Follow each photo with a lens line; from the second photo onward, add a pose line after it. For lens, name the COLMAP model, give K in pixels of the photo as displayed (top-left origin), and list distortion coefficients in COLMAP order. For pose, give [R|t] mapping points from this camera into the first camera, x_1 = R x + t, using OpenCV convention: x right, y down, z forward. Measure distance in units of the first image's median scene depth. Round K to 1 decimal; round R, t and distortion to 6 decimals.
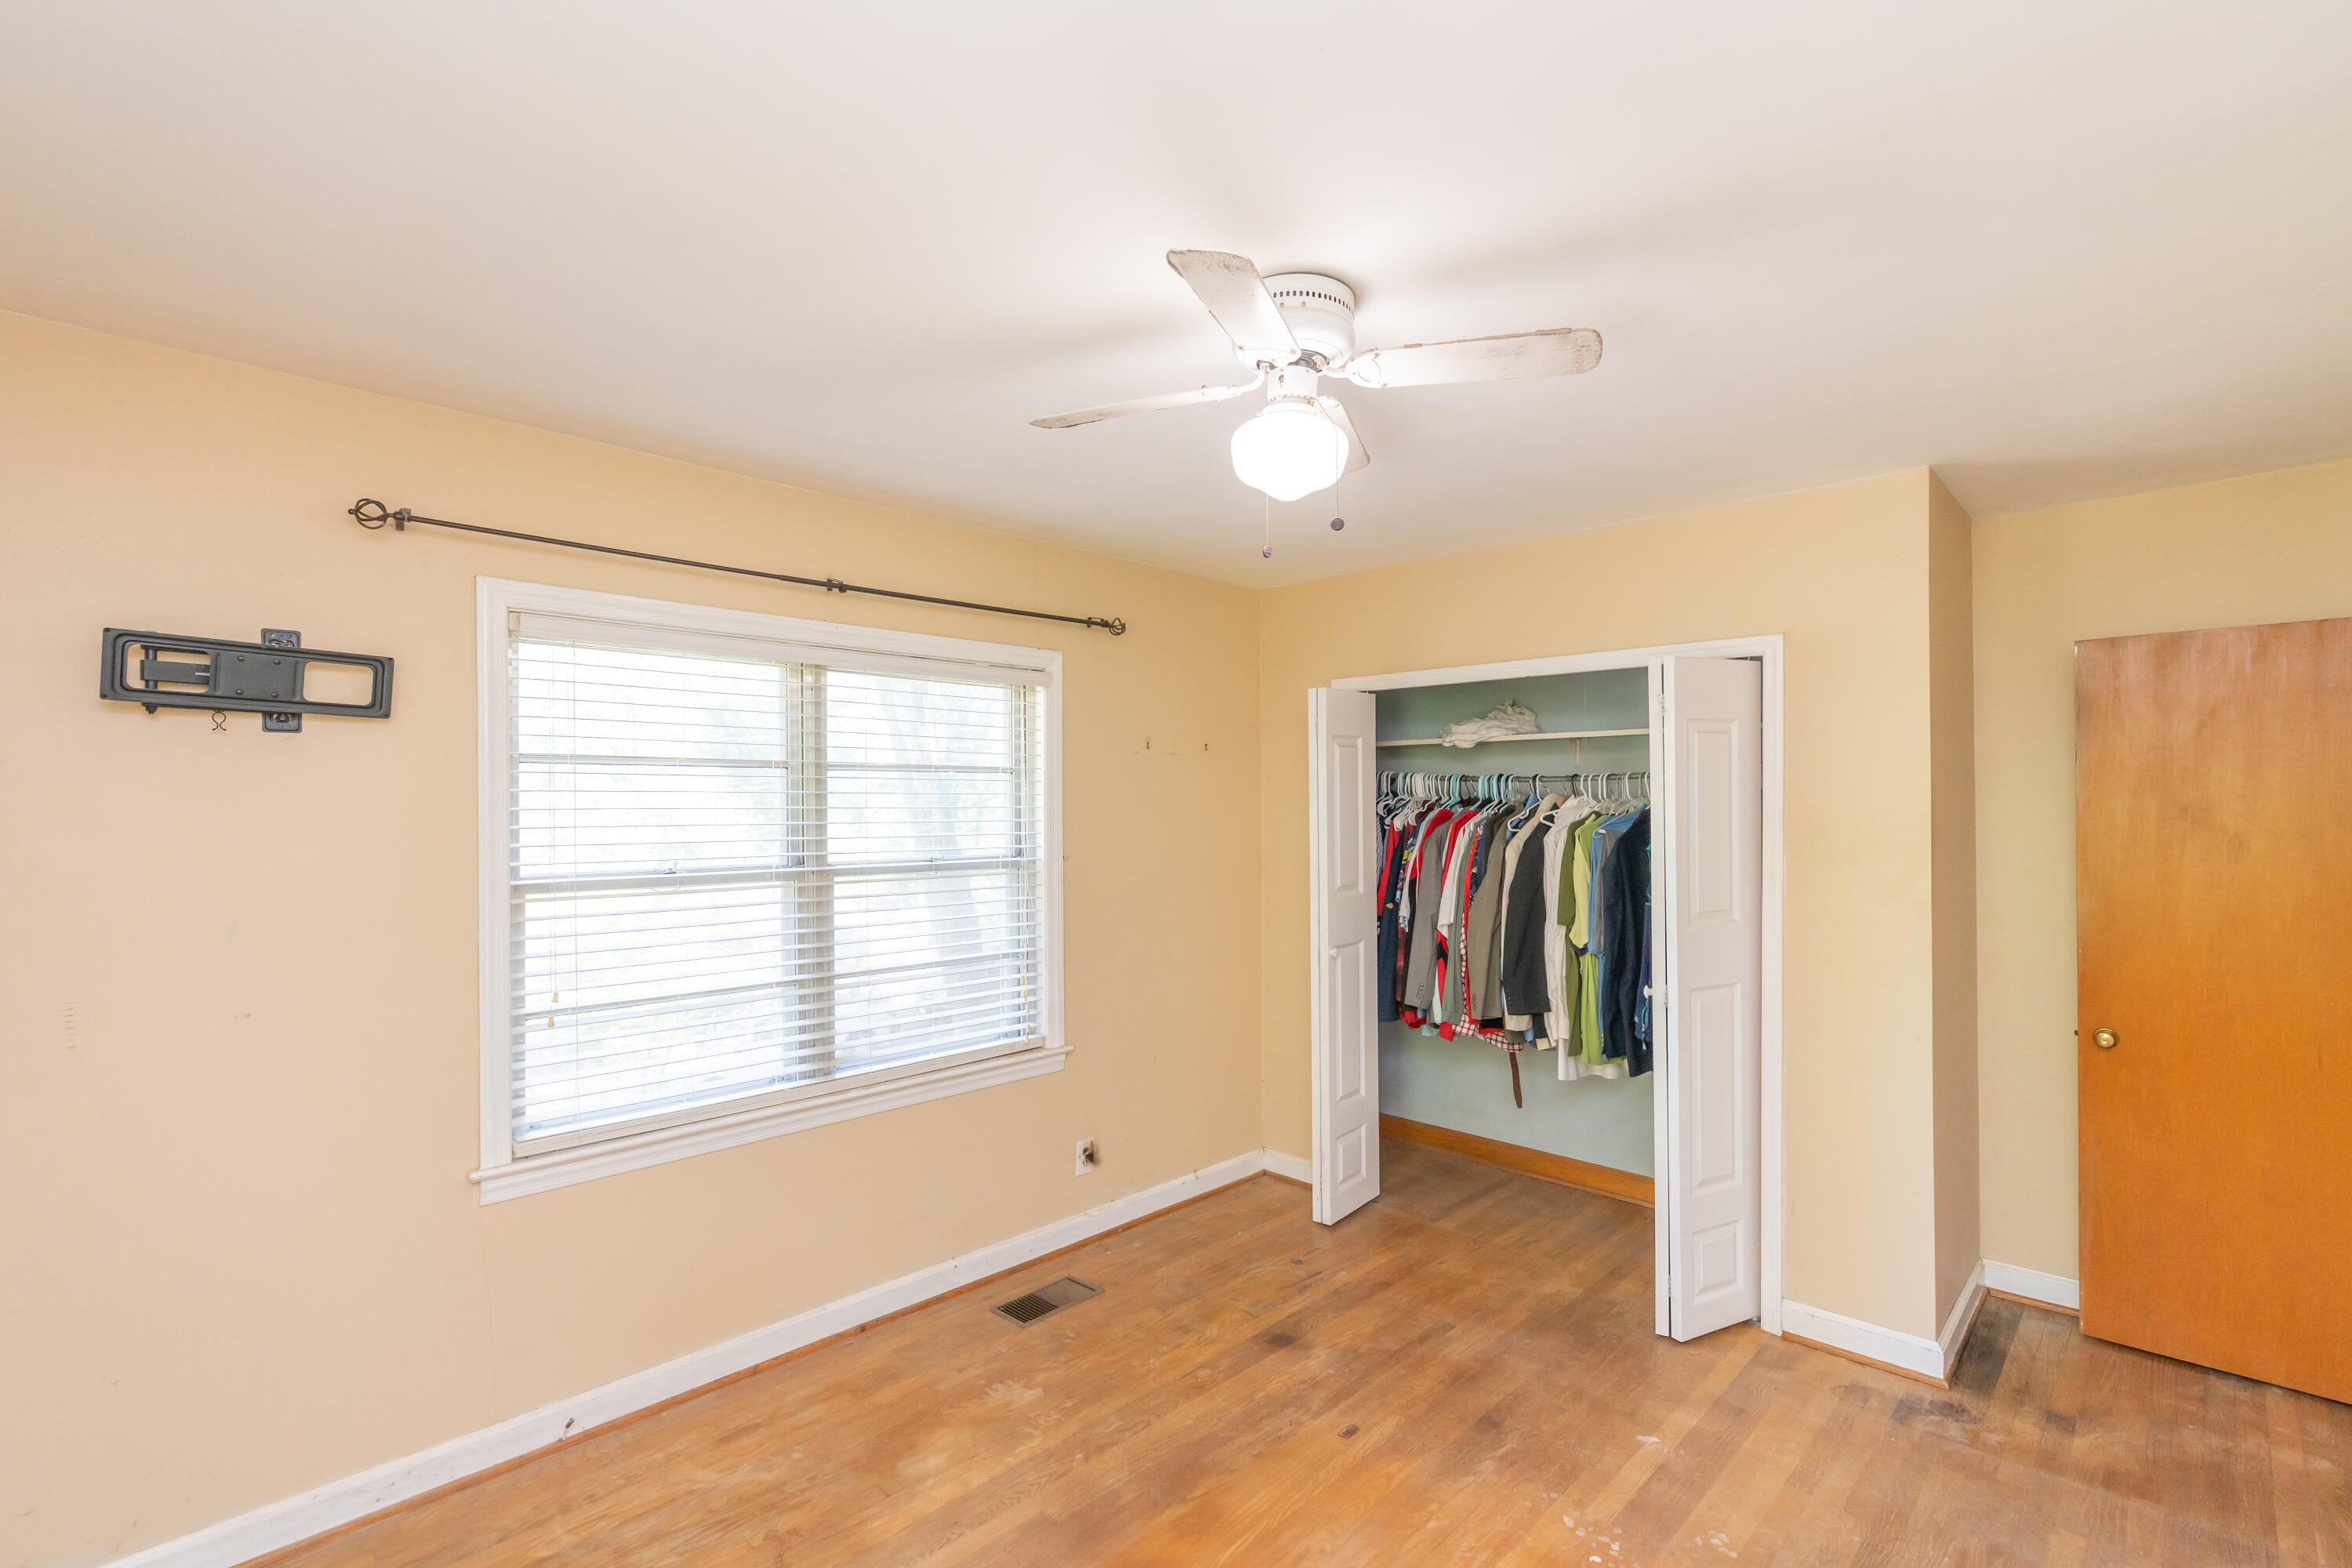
lens RADIAL K [[1064.9, 0, 1178.9], [0, 1064.9, 802.4], [0, 0, 1]] dist [-0.005128, 0.001043]
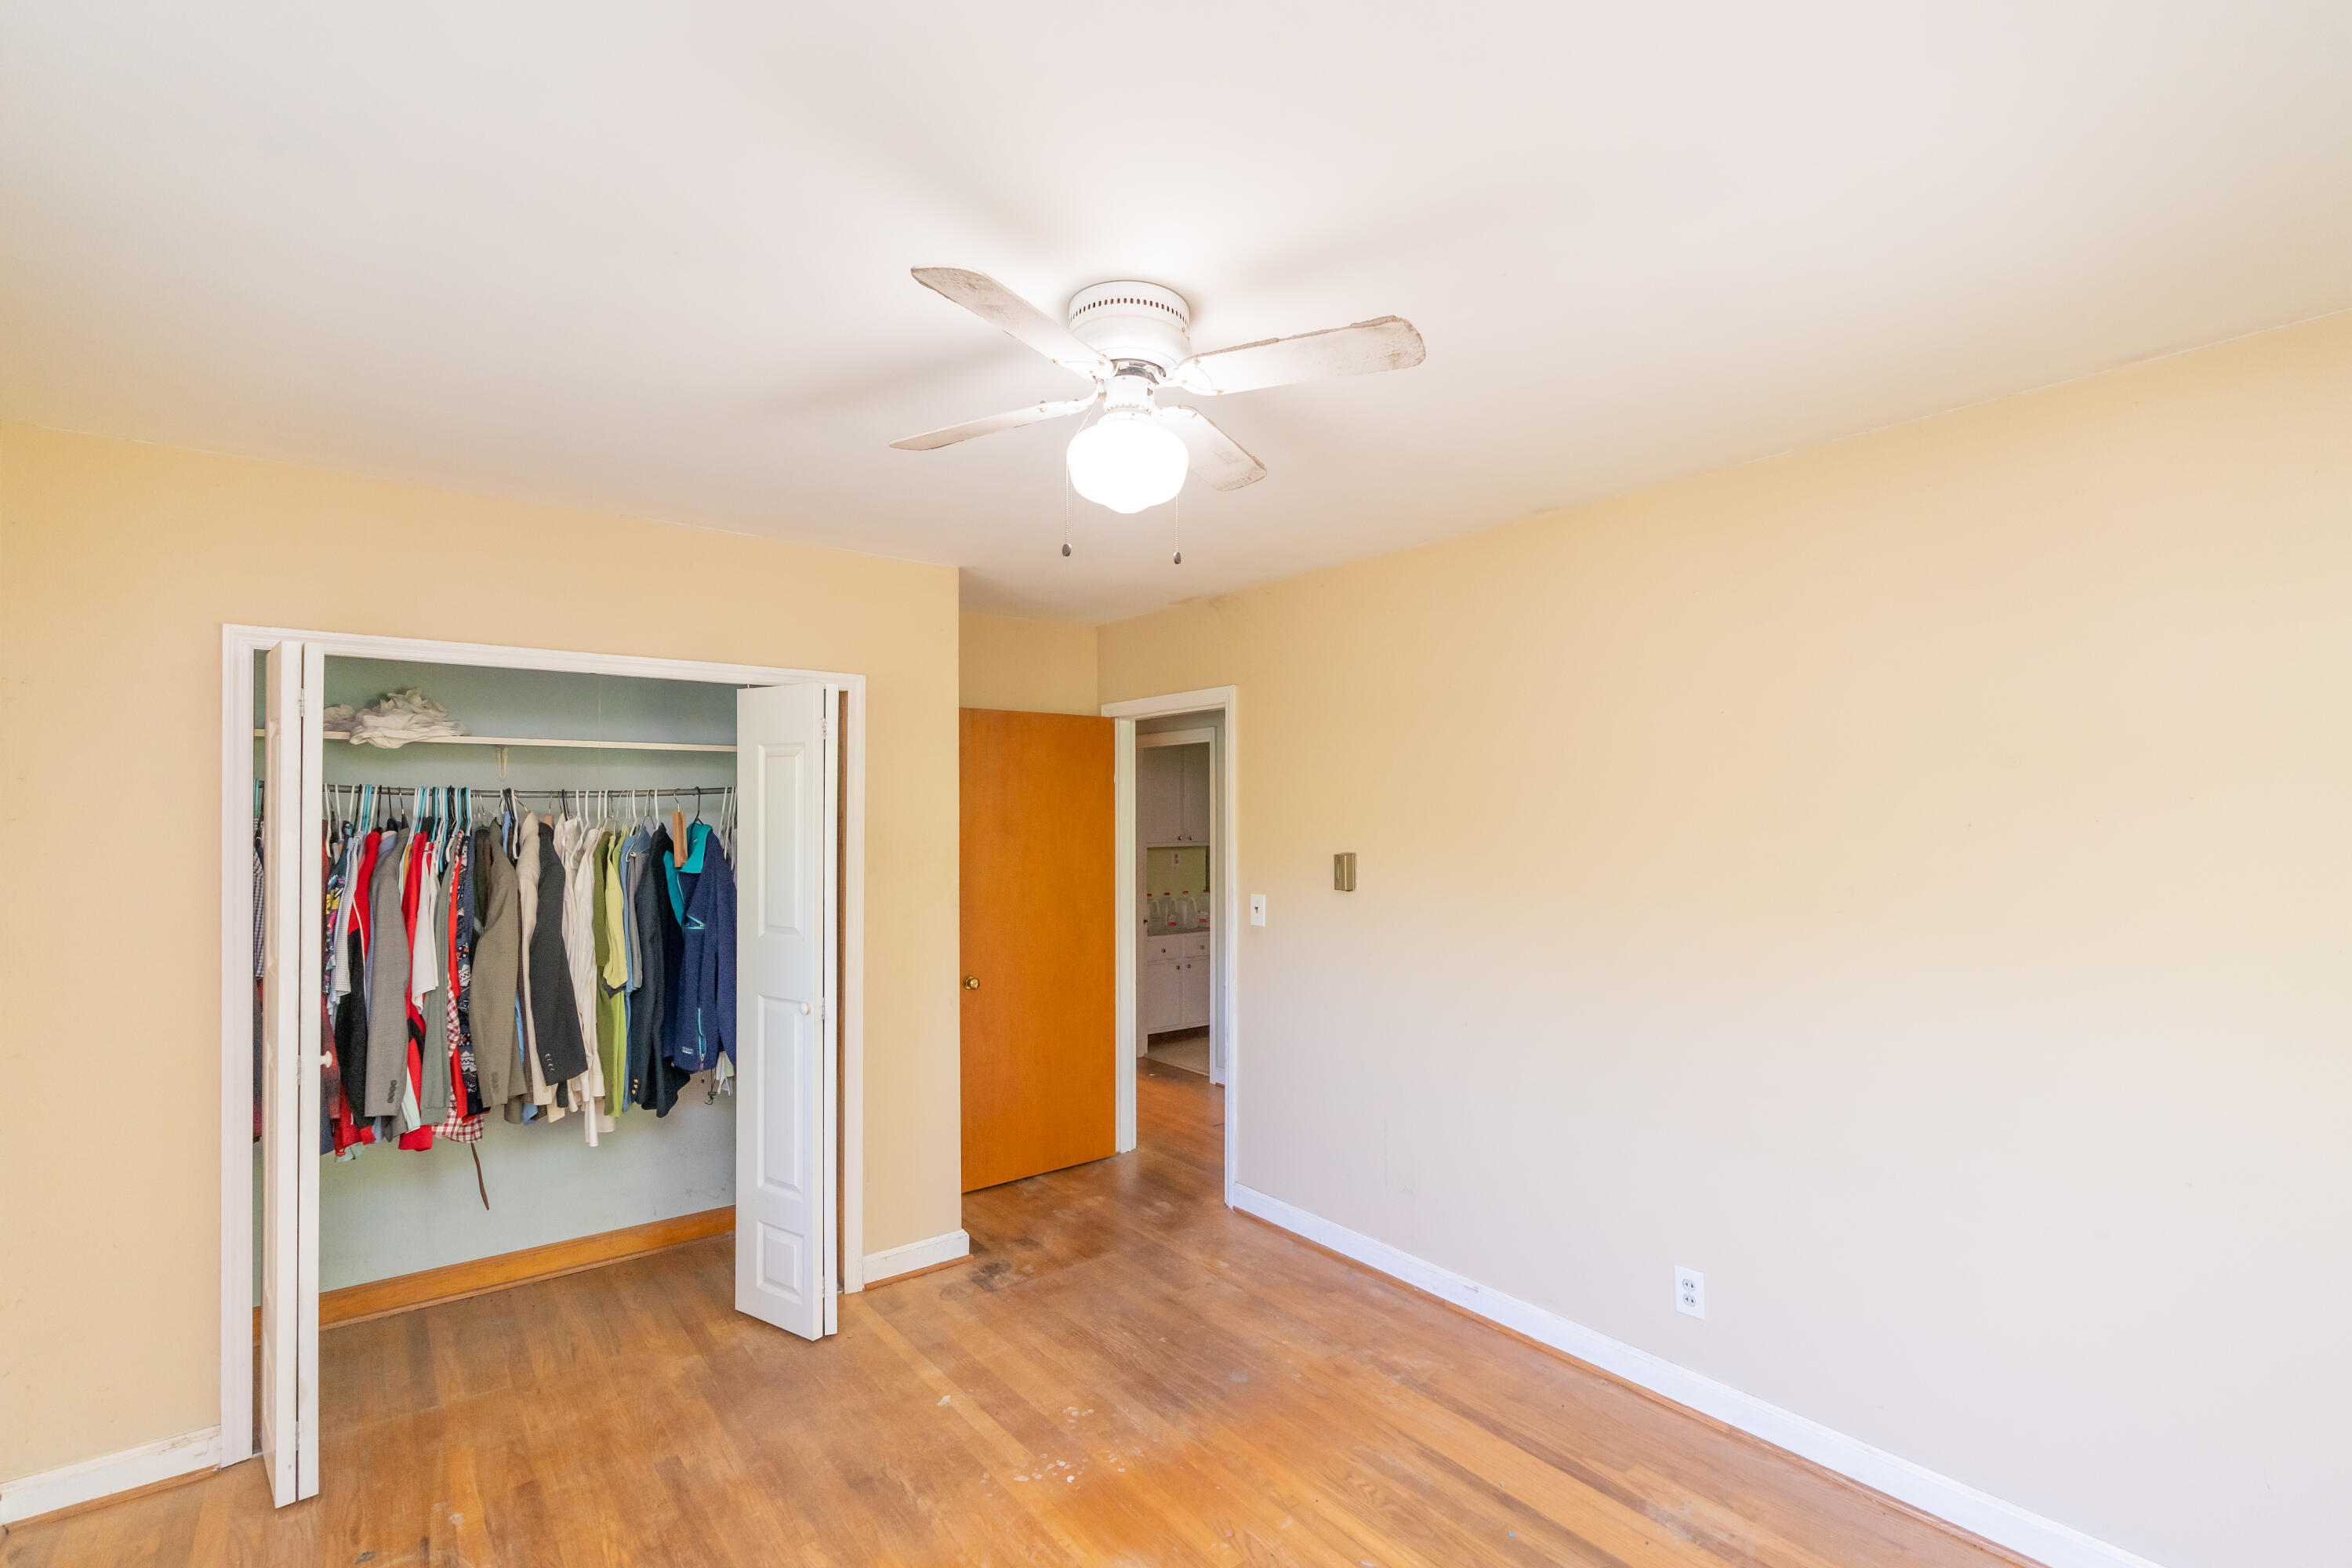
lens RADIAL K [[1064.9, 0, 1178.9], [0, 1064.9, 802.4], [0, 0, 1]] dist [-0.005128, 0.001043]
pose [[0.133725, 0.010234, 0.990966, -0.465194], [0.001185, 0.999944, -0.010486, -0.007533], [-0.991018, 0.002577, 0.133705, 0.452305]]
